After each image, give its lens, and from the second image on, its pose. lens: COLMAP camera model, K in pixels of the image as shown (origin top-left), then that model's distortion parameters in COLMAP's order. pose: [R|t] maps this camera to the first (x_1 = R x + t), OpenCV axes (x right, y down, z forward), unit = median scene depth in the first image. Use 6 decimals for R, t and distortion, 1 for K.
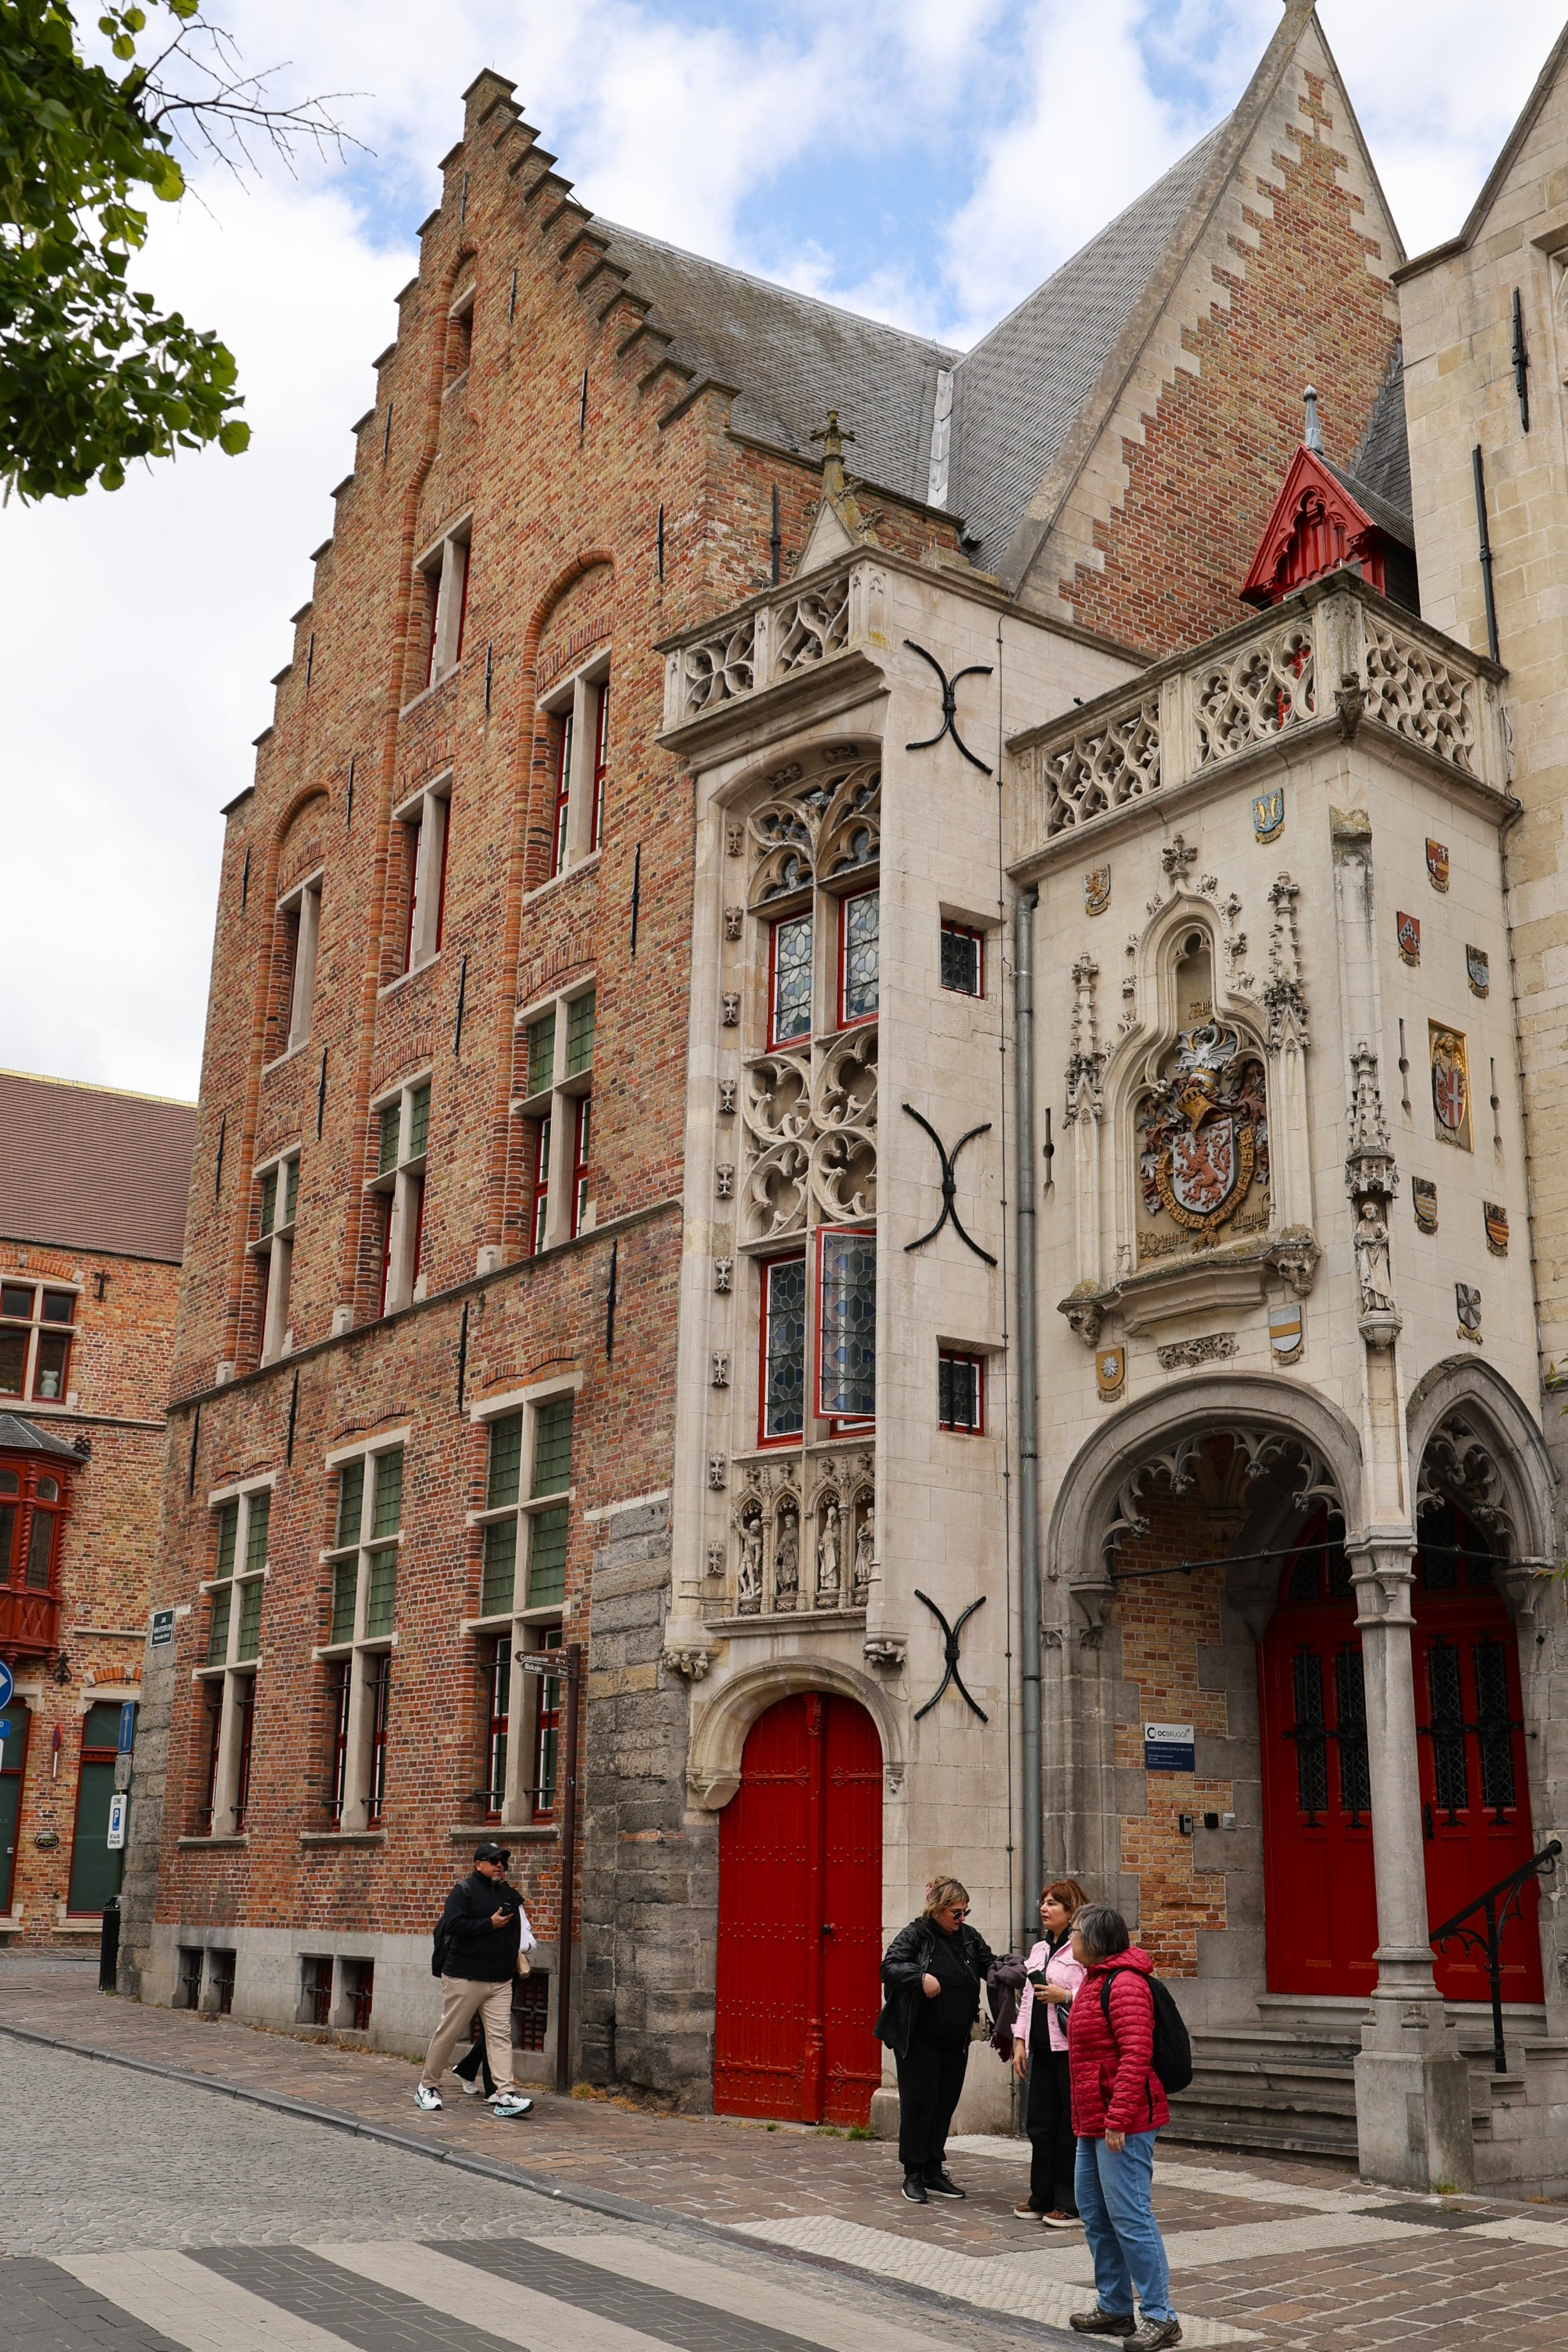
lens RADIAL K [[2366.1, 0, 784.0], [0, 2366.1, 1176.0], [0, 0, 1]] dist [0.012342, -0.007457]
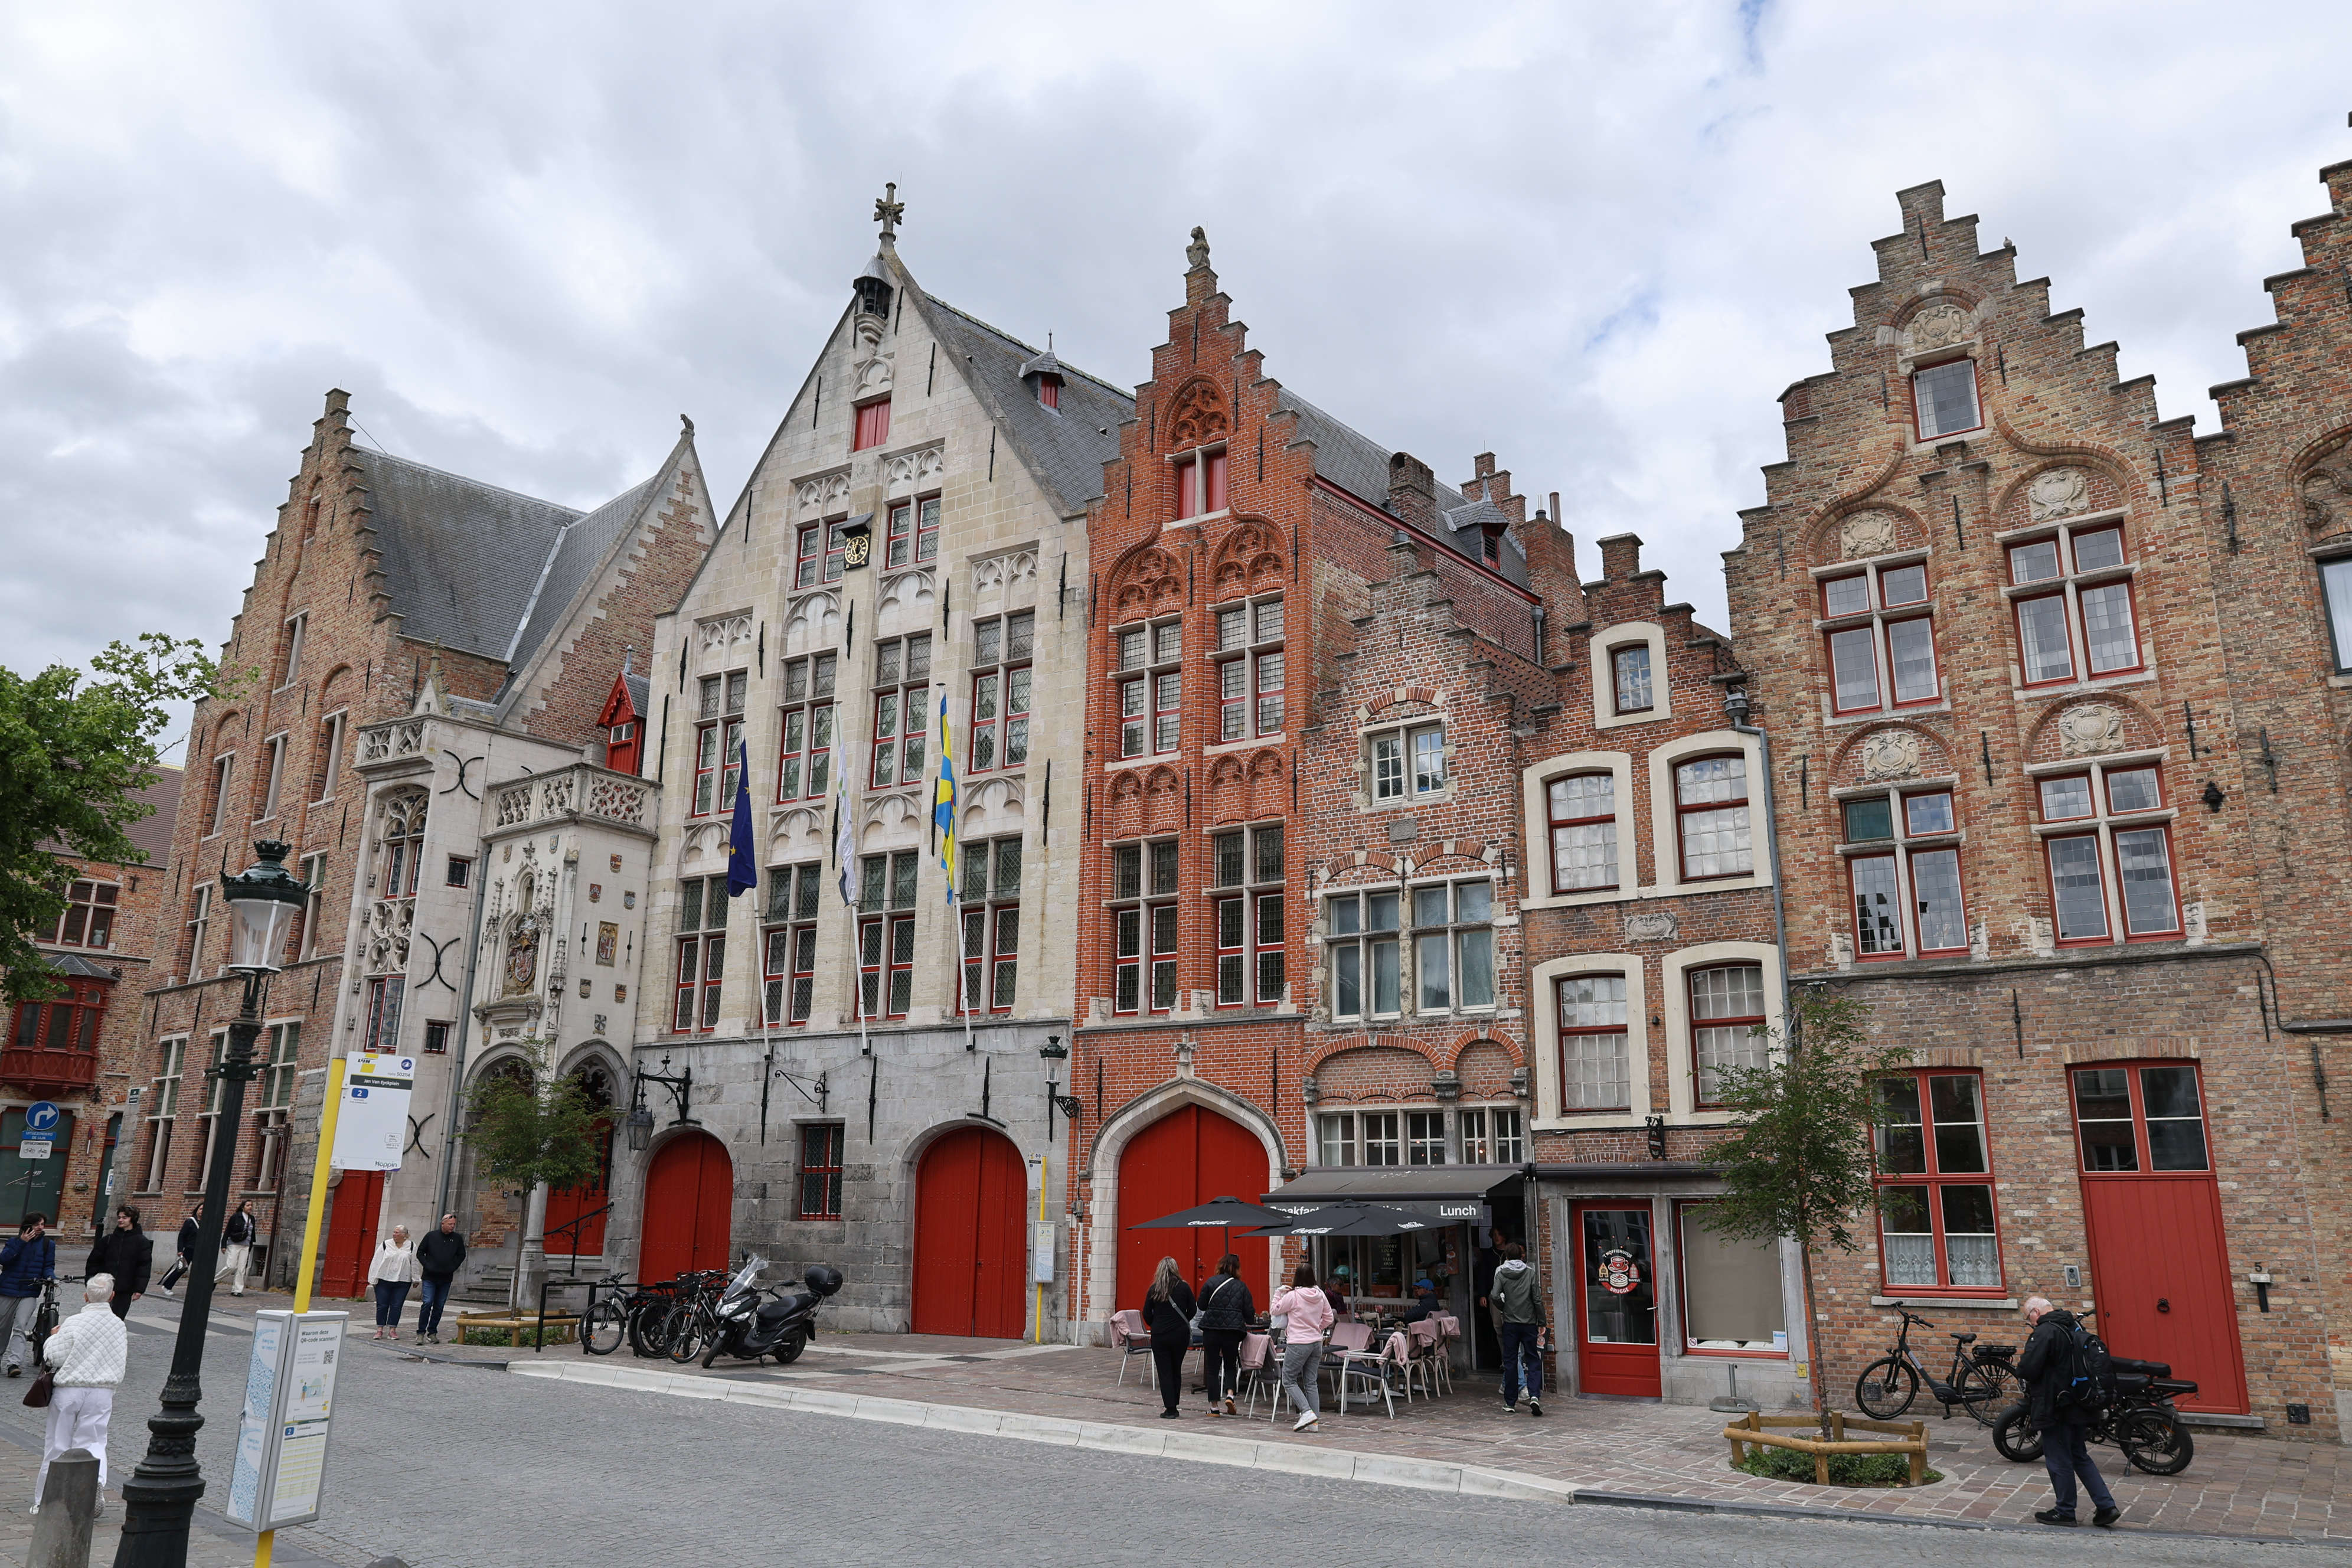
lens RADIAL K [[1888.0, 0, 1174.2], [0, 1888.0, 746.2], [0, 0, 1]] dist [0.003609, 0.087640]
pose [[0.980158, 0.060831, 0.188651, 0.429479], [-0.070013, 0.996645, 0.042389, -0.358637], [-0.185440, -0.054756, 0.981129, -1.167345]]
